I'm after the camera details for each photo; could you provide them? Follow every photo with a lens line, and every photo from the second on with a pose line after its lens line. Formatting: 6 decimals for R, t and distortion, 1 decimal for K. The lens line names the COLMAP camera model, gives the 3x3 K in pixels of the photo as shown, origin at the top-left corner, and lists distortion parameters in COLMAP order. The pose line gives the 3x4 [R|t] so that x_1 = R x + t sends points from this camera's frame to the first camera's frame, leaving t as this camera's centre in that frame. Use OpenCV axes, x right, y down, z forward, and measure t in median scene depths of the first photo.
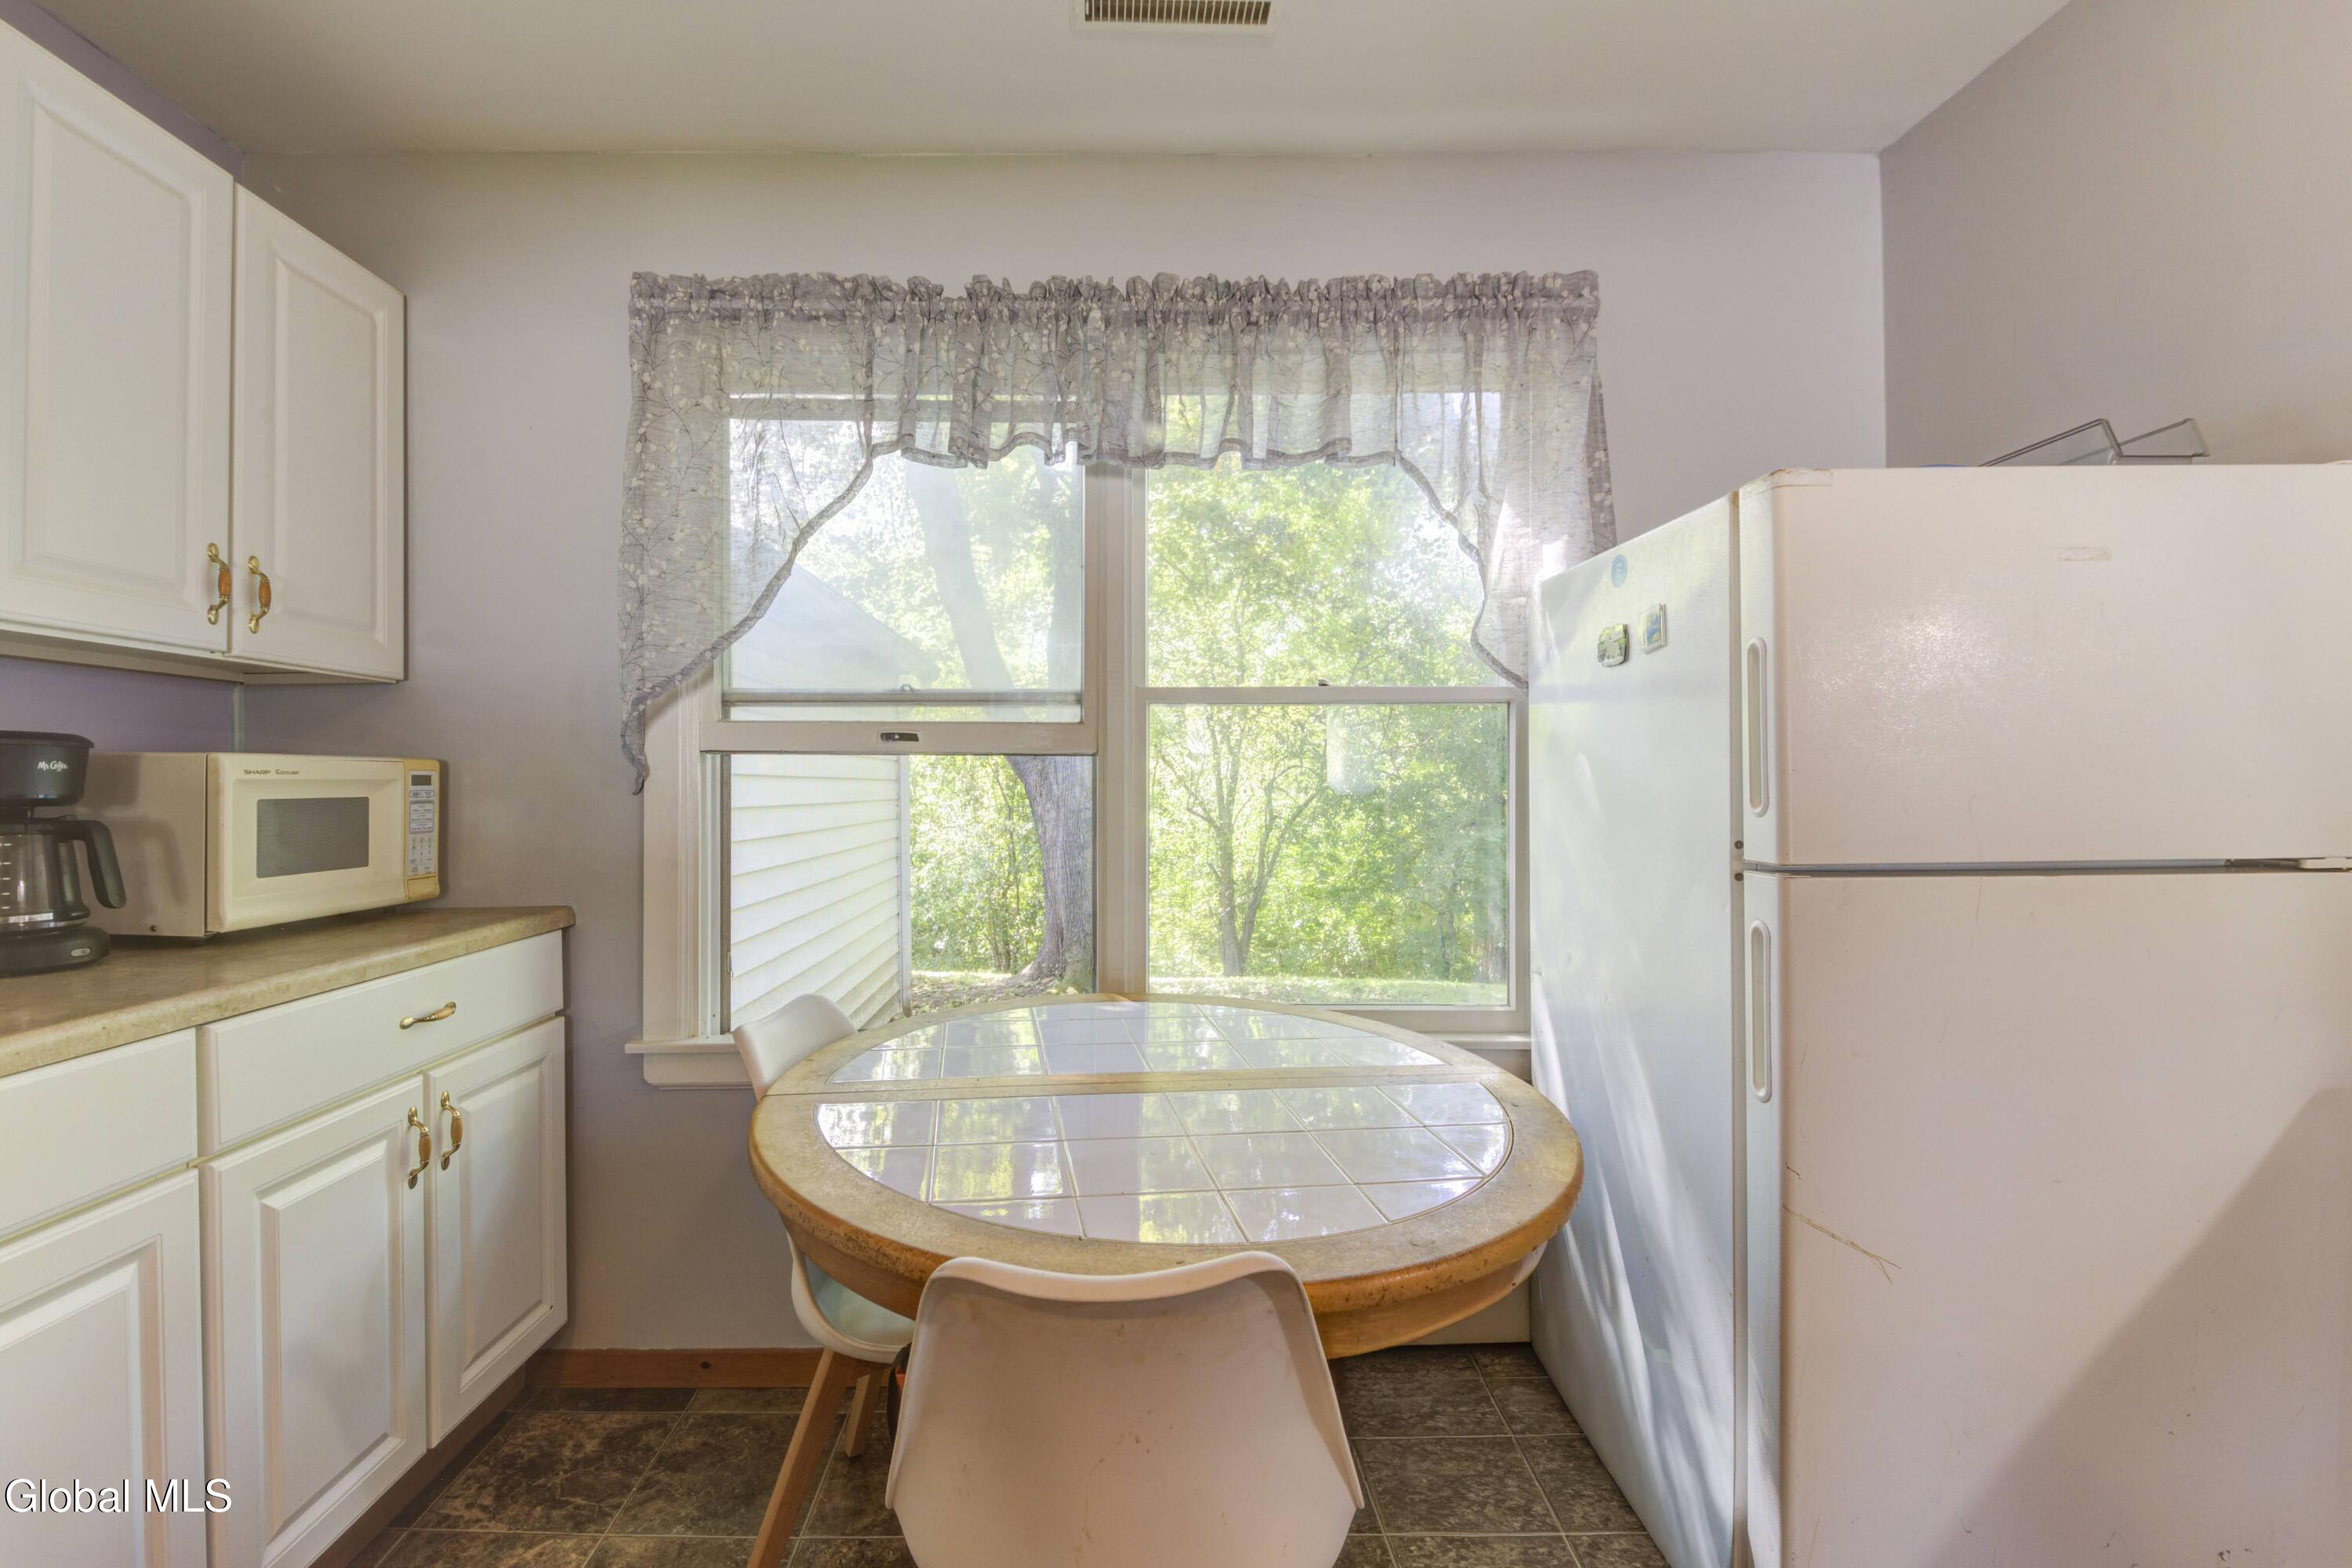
lens RADIAL K [[1020.0, 0, 1170.0], [0, 1020.0, 777.1], [0, 0, 1]] dist [0.000500, 0.000001]
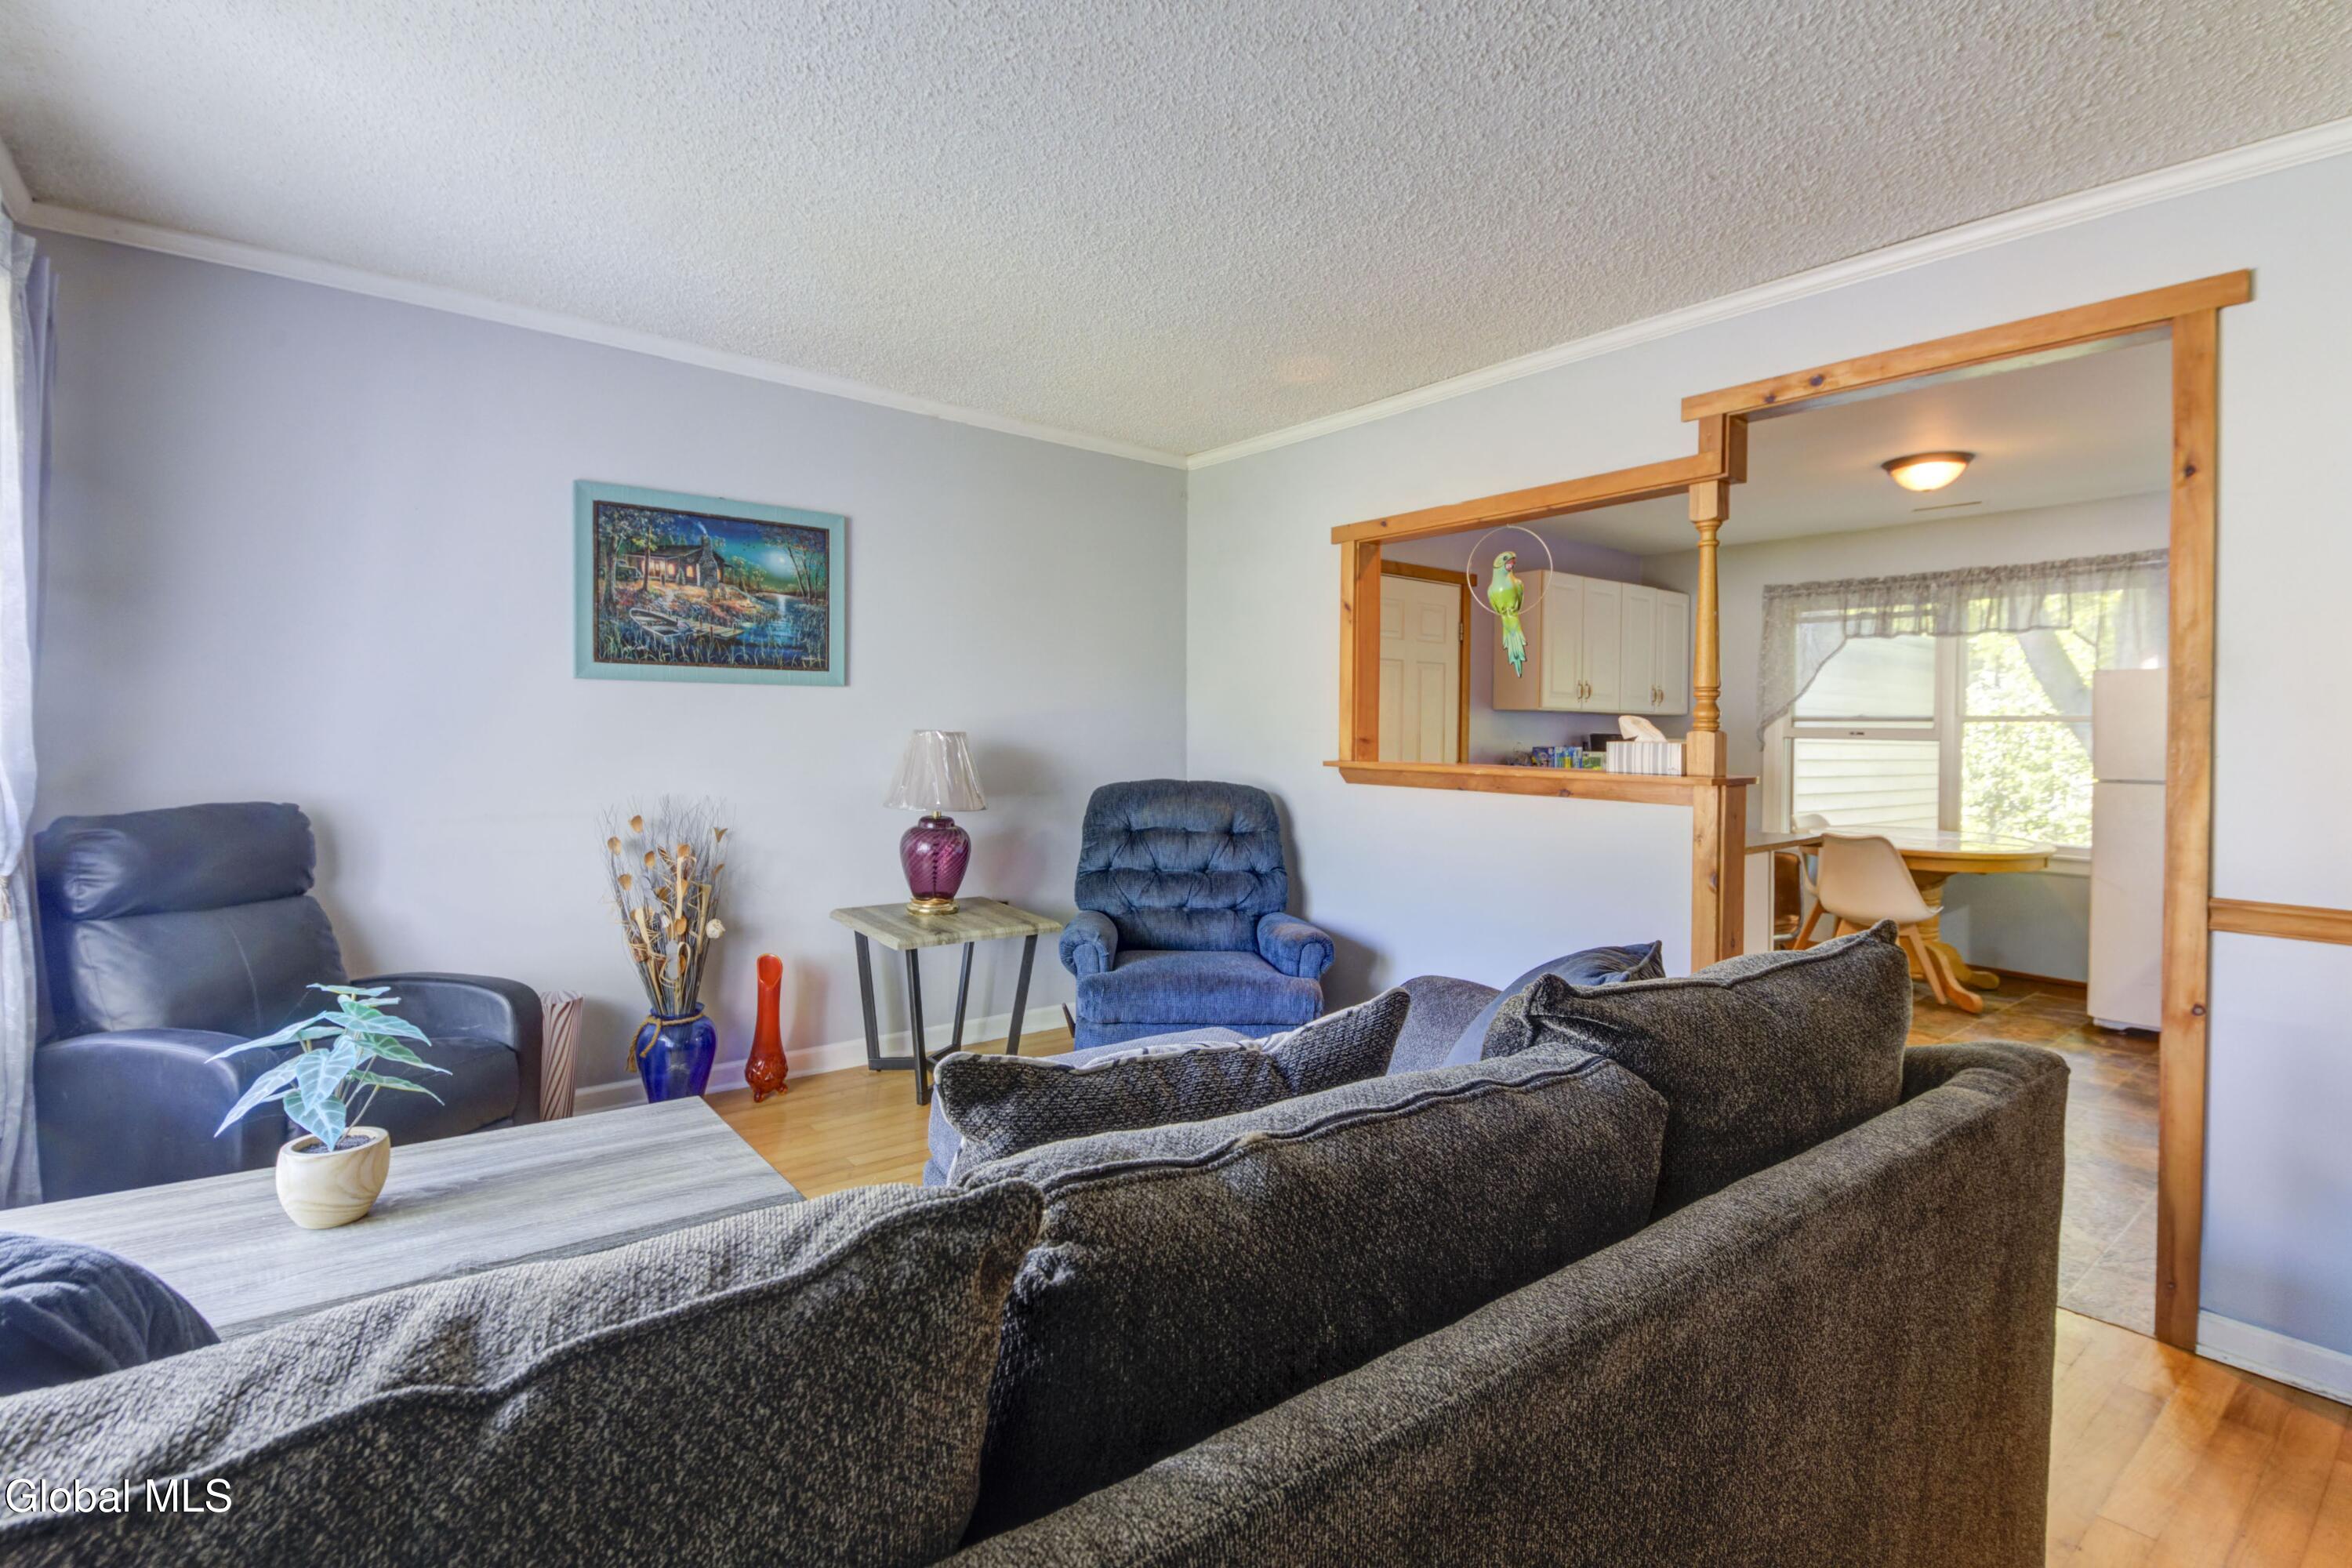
lens RADIAL K [[1135.0, 0, 1135.7], [0, 1135.0, 743.2], [0, 0, 1]] dist [0.001148, 0.000123]
pose [[0.589318, 0.011579, -0.807818, 1.146216], [-0.009002, 0.999929, 0.007766, -0.019836], [0.807851, 0.002695, 0.589380, -2.578848]]
